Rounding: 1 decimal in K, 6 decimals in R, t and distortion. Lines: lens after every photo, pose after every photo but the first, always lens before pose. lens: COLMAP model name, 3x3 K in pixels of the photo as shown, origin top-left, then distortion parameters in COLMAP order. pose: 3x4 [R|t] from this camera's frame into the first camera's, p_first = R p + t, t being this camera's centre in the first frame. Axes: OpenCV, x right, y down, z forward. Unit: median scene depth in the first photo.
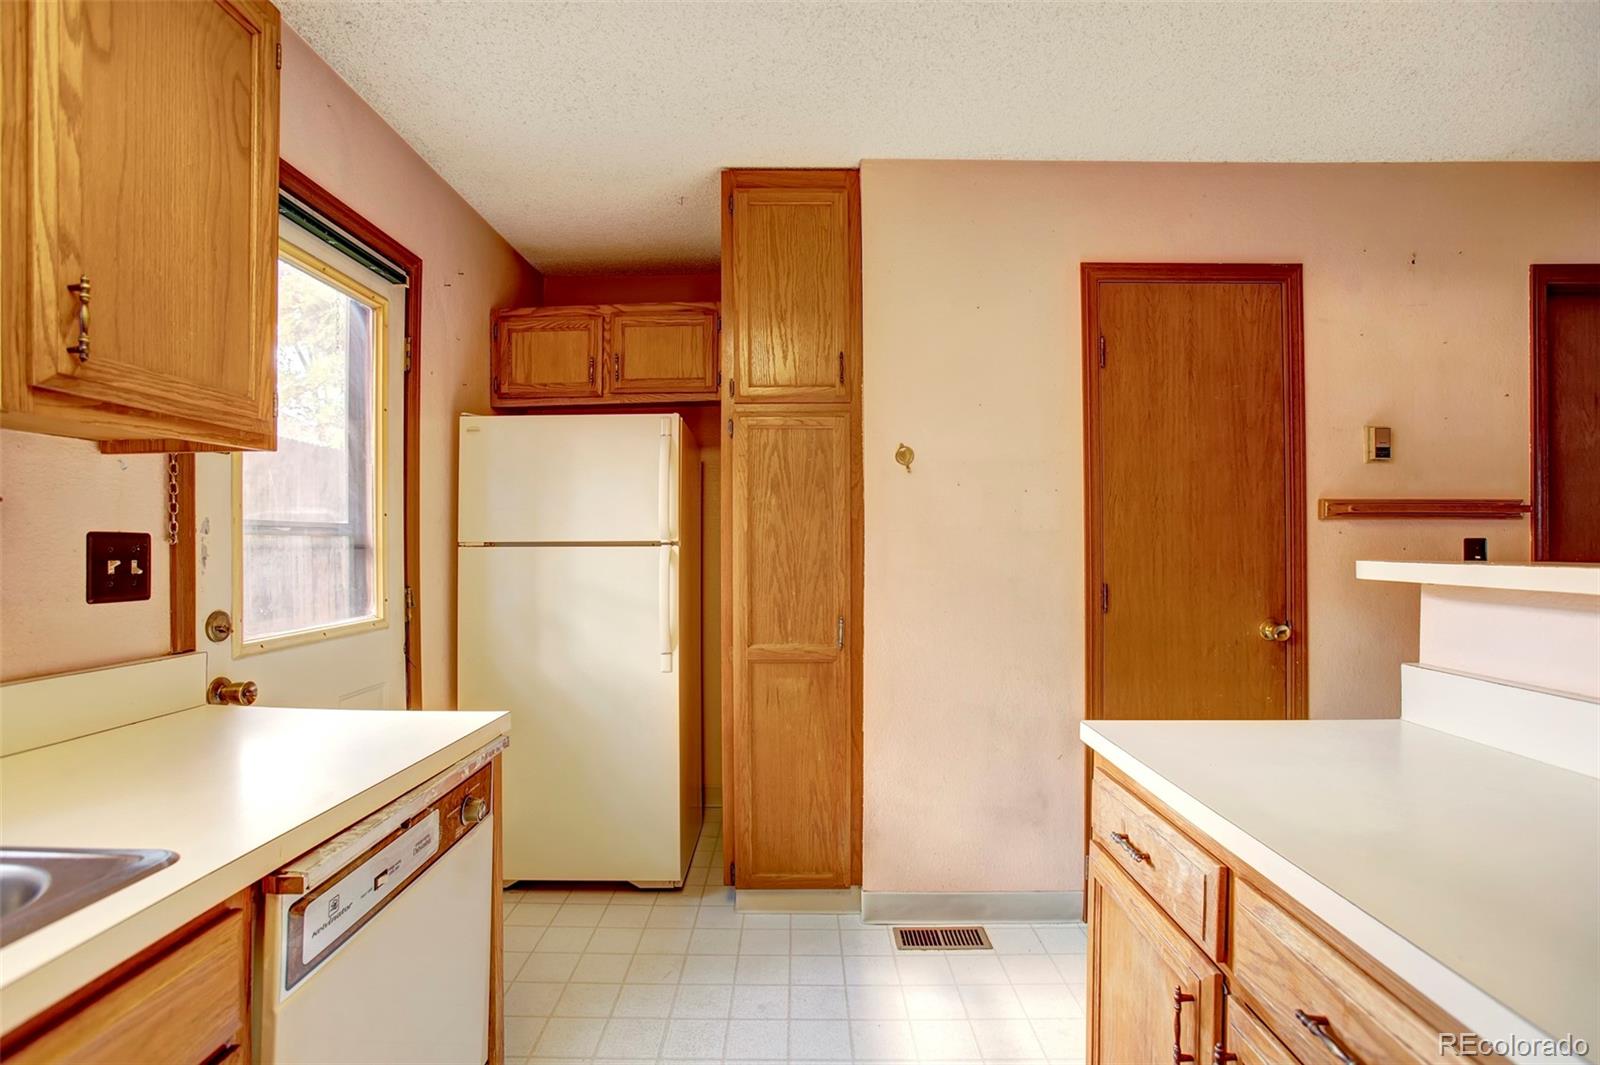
lens RADIAL K [[767.9, 0, 809.2], [0, 767.9, 537.9], [0, 0, 1]] dist [-0.077486, 0.038186]
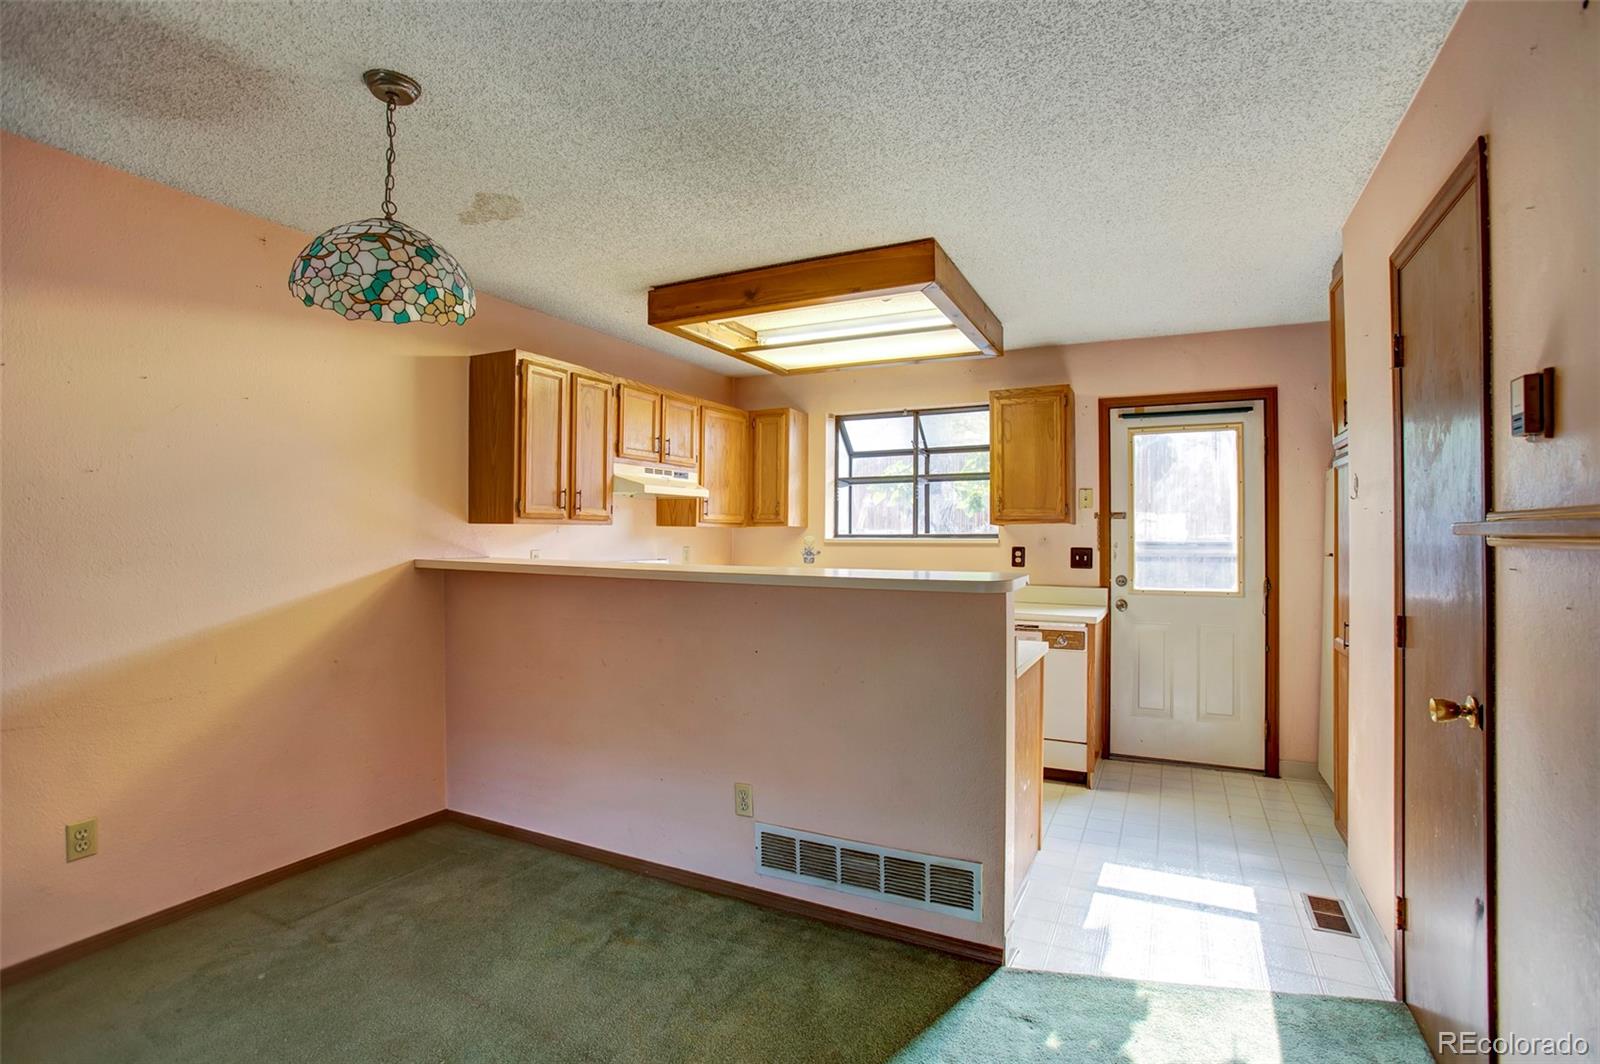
lens RADIAL K [[767.9, 0, 809.2], [0, 767.9, 537.4], [0, 0, 1]] dist [-0.077486, 0.038186]
pose [[-0.431933, 0.003202, -0.901900, 2.330218], [0.003723, 0.999992, 0.001768, -0.055018], [0.901898, -0.002594, -0.431941, 1.201225]]
